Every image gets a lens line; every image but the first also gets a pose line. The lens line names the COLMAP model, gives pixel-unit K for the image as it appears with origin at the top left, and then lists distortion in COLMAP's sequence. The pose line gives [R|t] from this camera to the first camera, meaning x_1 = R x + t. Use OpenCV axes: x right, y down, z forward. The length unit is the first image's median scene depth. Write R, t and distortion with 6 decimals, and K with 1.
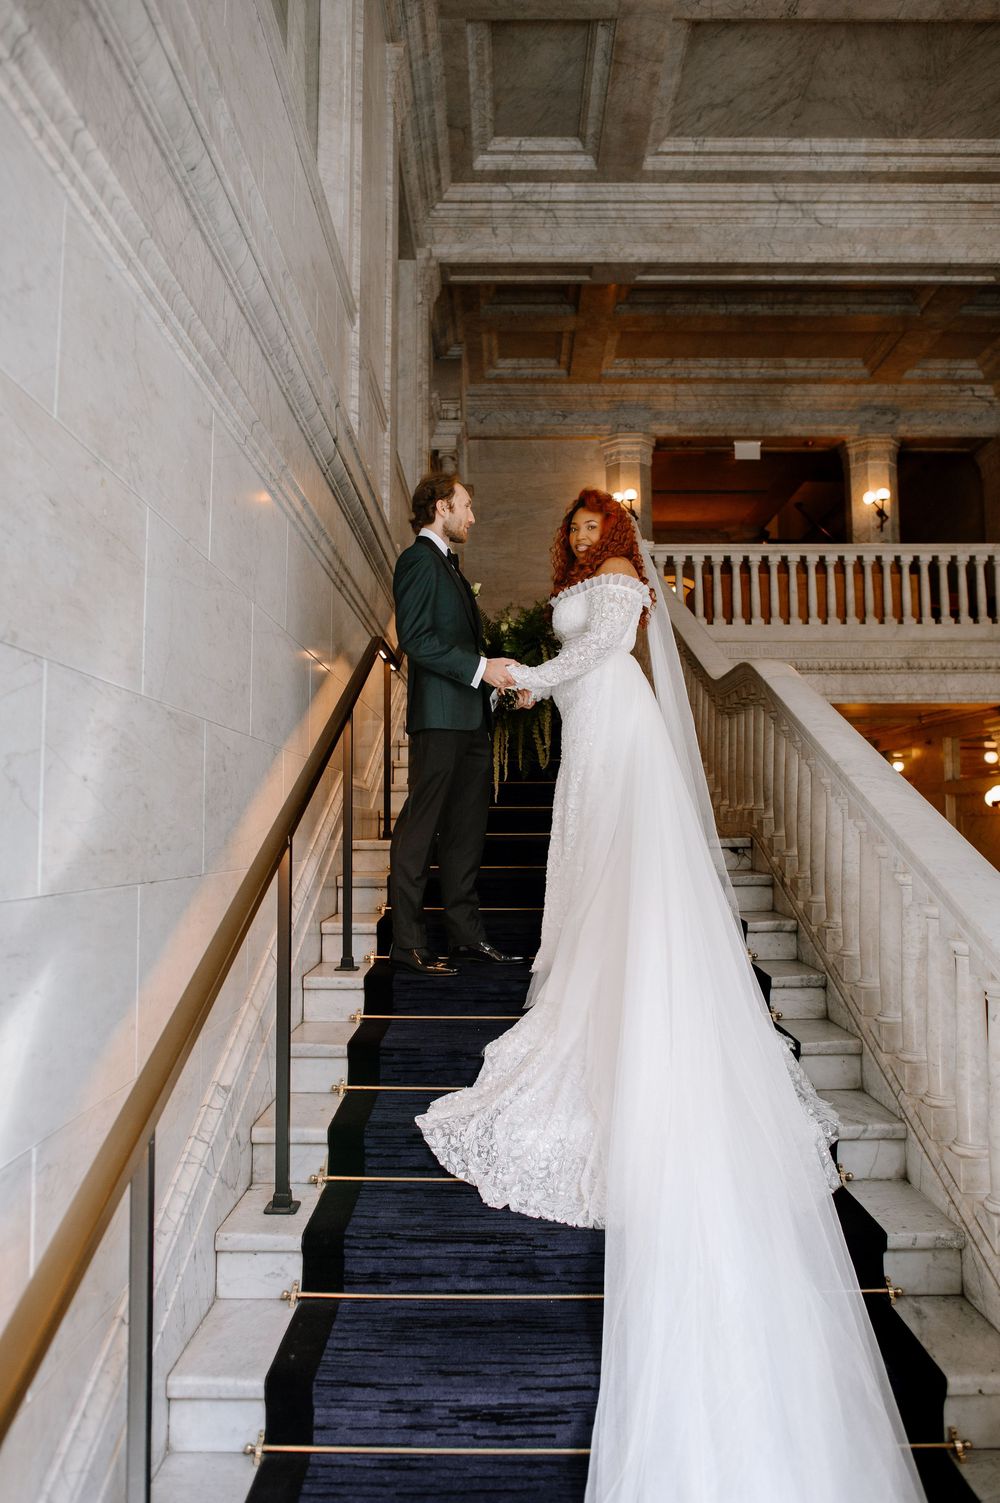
lens RADIAL K [[1033.5, 0, 510.9], [0, 1033.5, 759.4], [0, 0, 1]] dist [-0.008325, 0.000072]
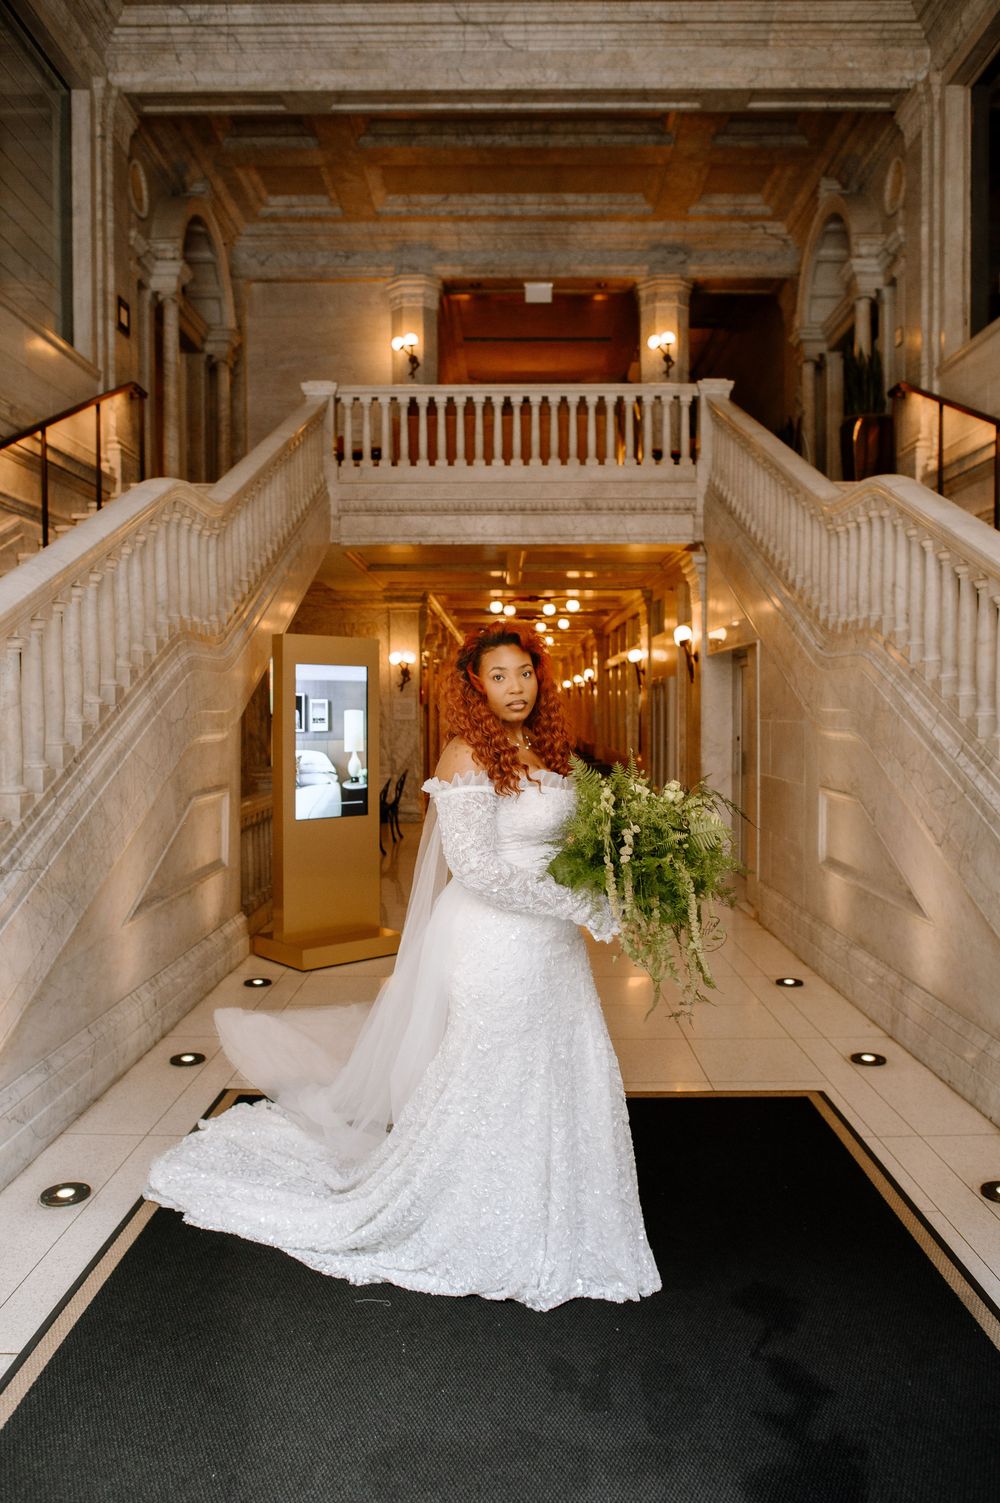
lens RADIAL K [[1033.5, 0, 489.0], [0, 1033.5, 759.3], [0, 0, 1]] dist [-0.008325, 0.000072]
pose [[0.999930, 0.002217, -0.011657, 0.285620], [-0.000722, 0.991931, 0.126773, 0.027975], [0.011844, -0.126756, 0.991863, -0.056810]]
